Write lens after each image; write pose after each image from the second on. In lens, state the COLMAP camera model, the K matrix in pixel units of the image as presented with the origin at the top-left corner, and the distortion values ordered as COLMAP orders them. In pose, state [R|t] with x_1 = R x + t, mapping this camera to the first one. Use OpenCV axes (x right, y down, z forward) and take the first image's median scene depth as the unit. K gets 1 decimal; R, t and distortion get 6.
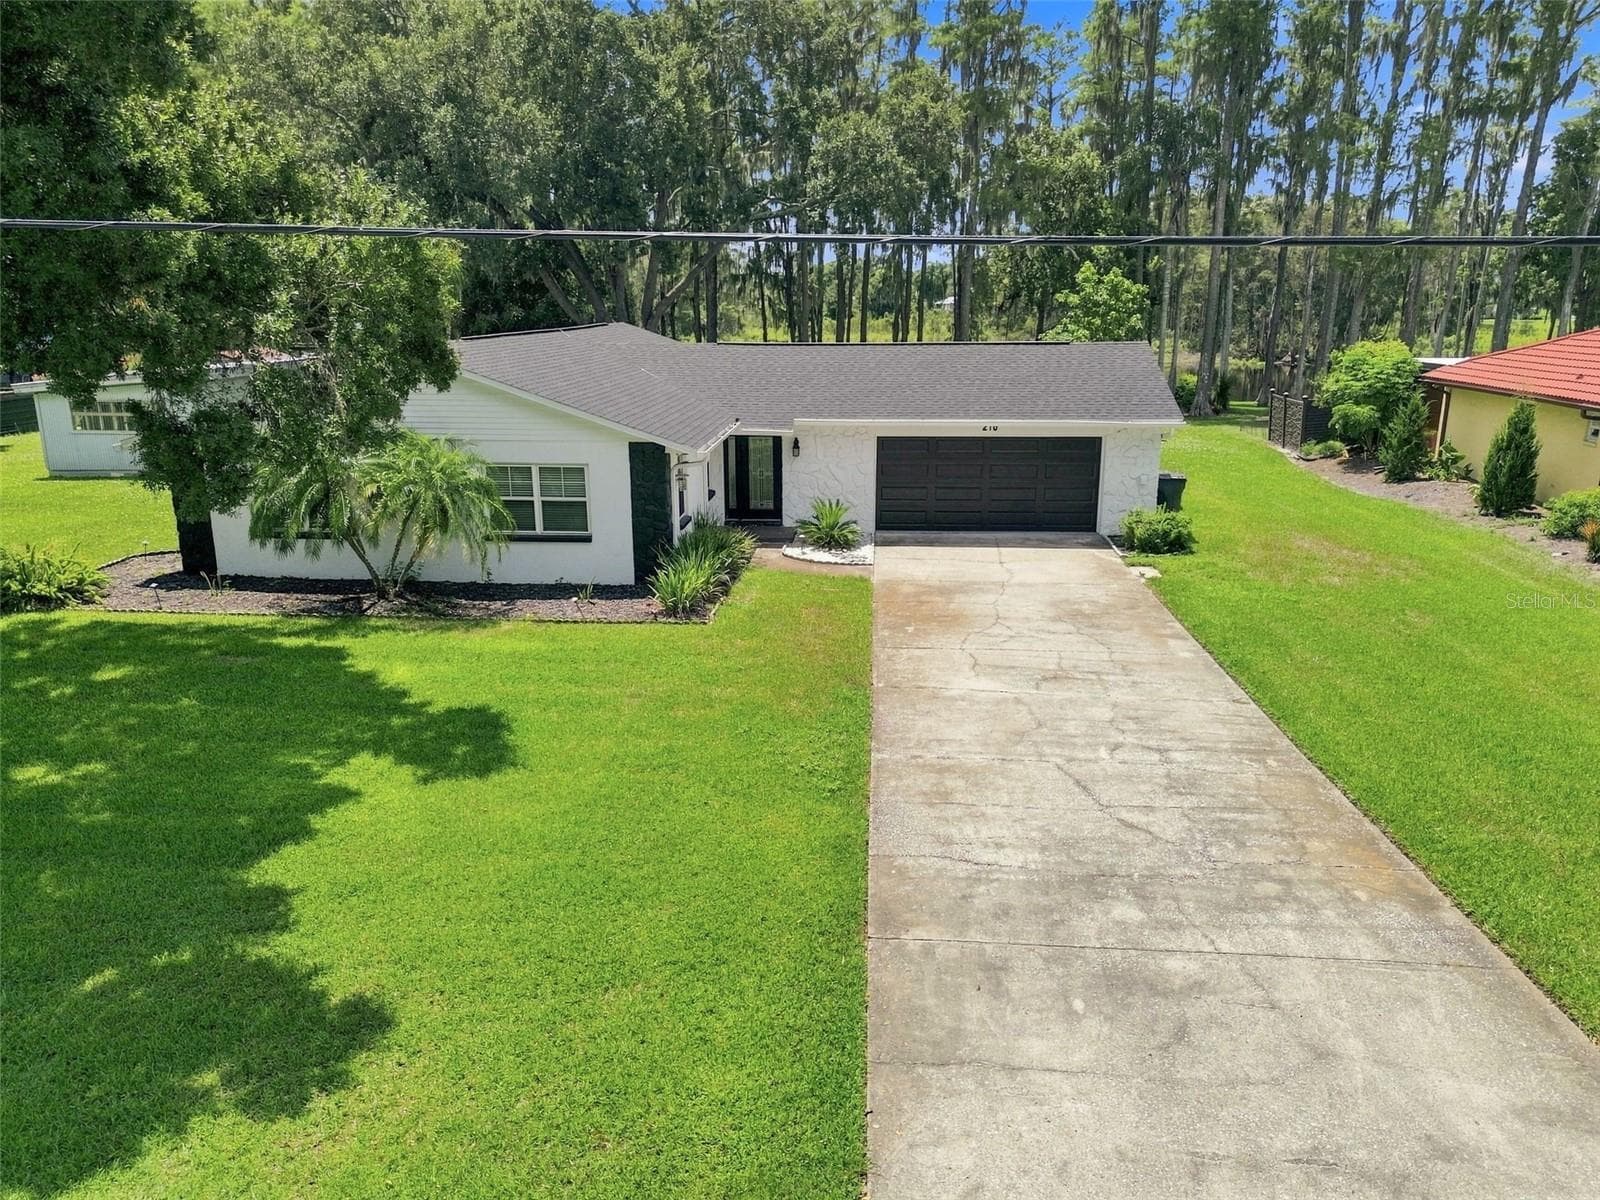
lens RADIAL K [[1116.2, 0, 800.0], [0, 1116.2, 600.0], [0, 0, 1]] dist [0.090897, -0.123323]
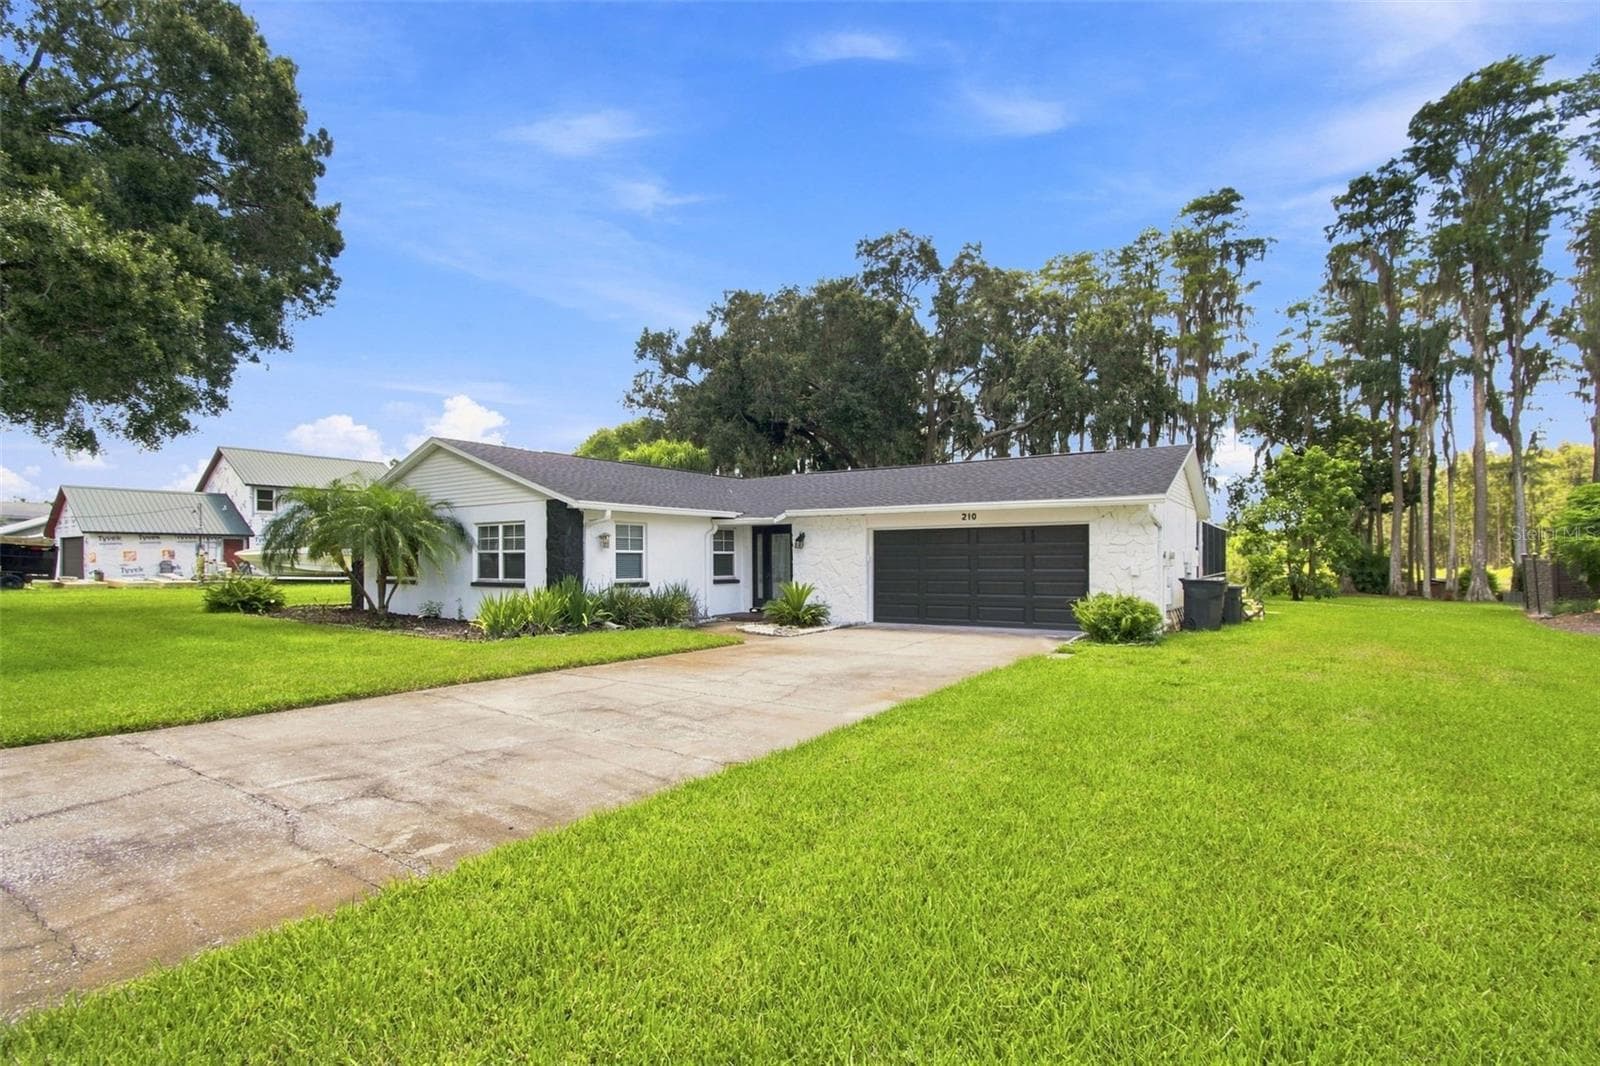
lens RADIAL K [[721.9, 0, 796.5], [0, 721.9, 558.2], [0, 0, 1]] dist [-0.002802, 0.000402]
pose [[0.866204, 0.000790, -0.499689, 0.514613], [-0.129408, 0.966237, -0.222799, 0.058039], [0.482643, 0.257653, 0.837061, 0.599870]]
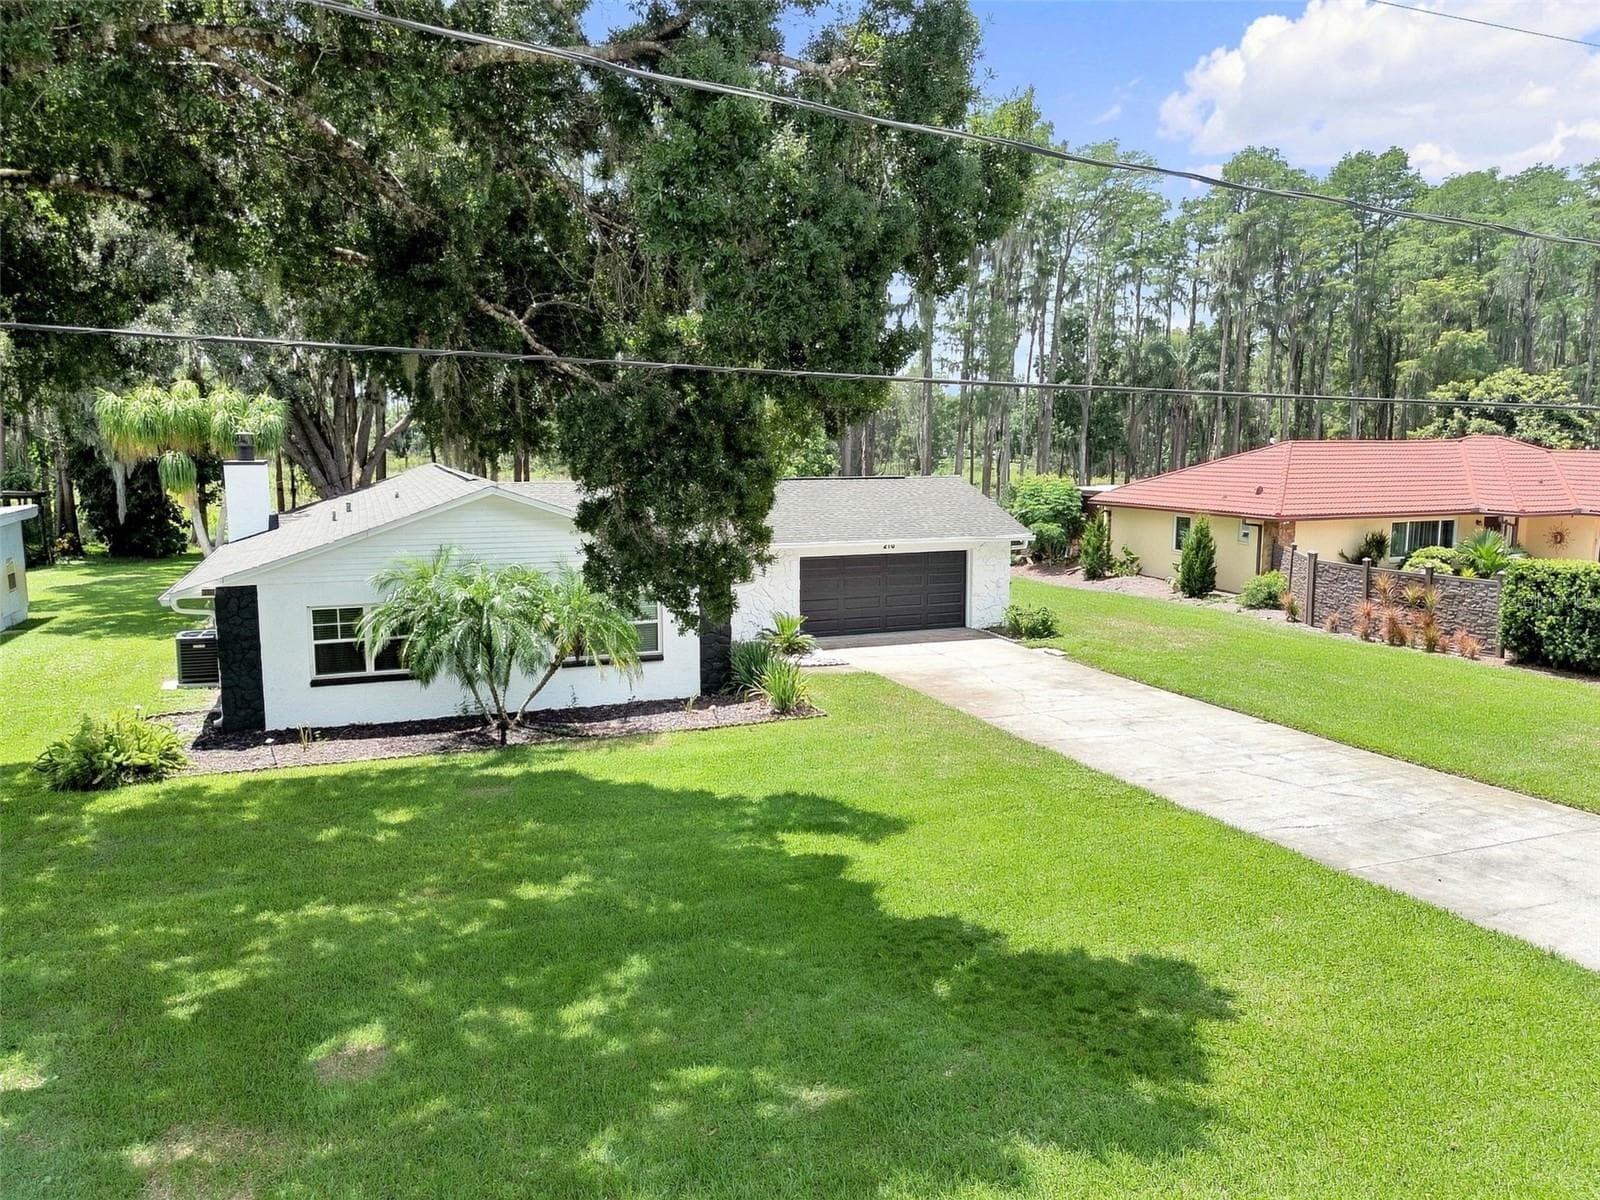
lens RADIAL K [[1116.4, 0, 804.6], [0, 1116.4, 581.5], [0, 0, 1]] dist [0.076701, -0.051853]
pose [[0.904350, -0.051307, 0.423696, -0.617595], [0.107199, 0.988229, -0.109139, 0.007286], [-0.413109, 0.144120, 0.899206, -0.052934]]
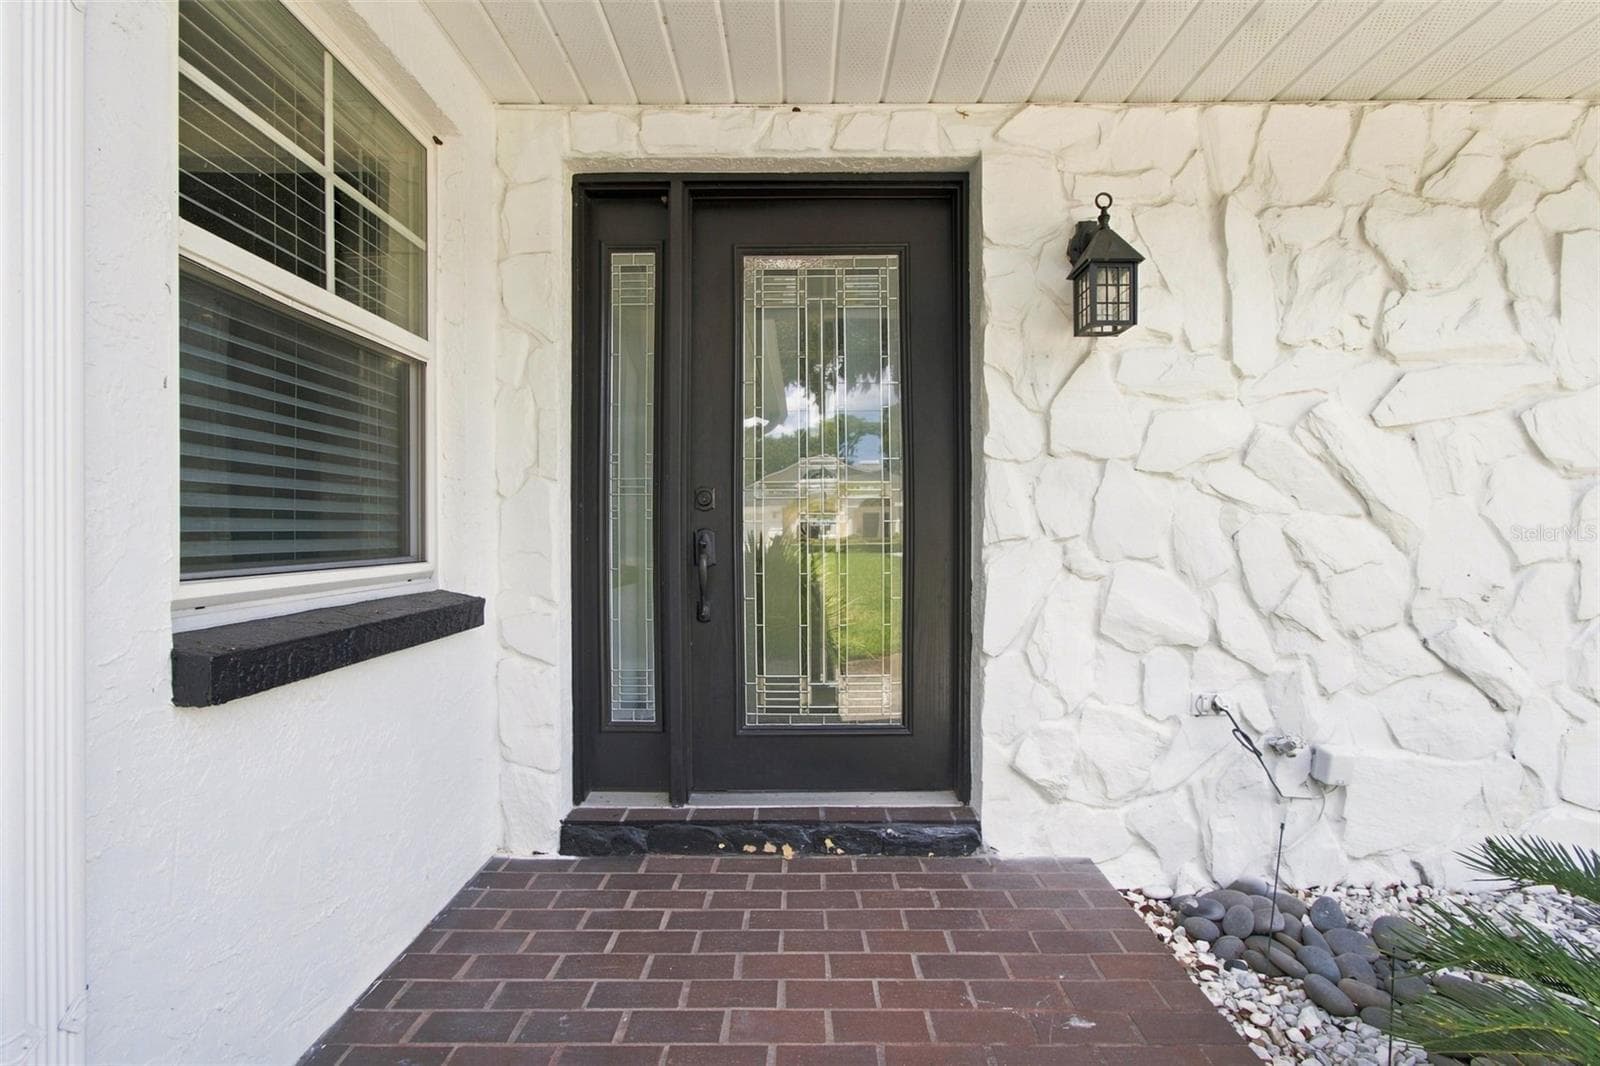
lens RADIAL K [[705.9, 0, 803.2], [0, 705.9, 530.3], [0, 0, 1]] dist [0.006127, 0.000159]
pose [[0.997508, 0.003392, 0.070465, -0.073112], [0.014873, 0.966281, -0.257059, -0.126500], [-0.068961, 0.257466, 0.963823, 1.375664]]
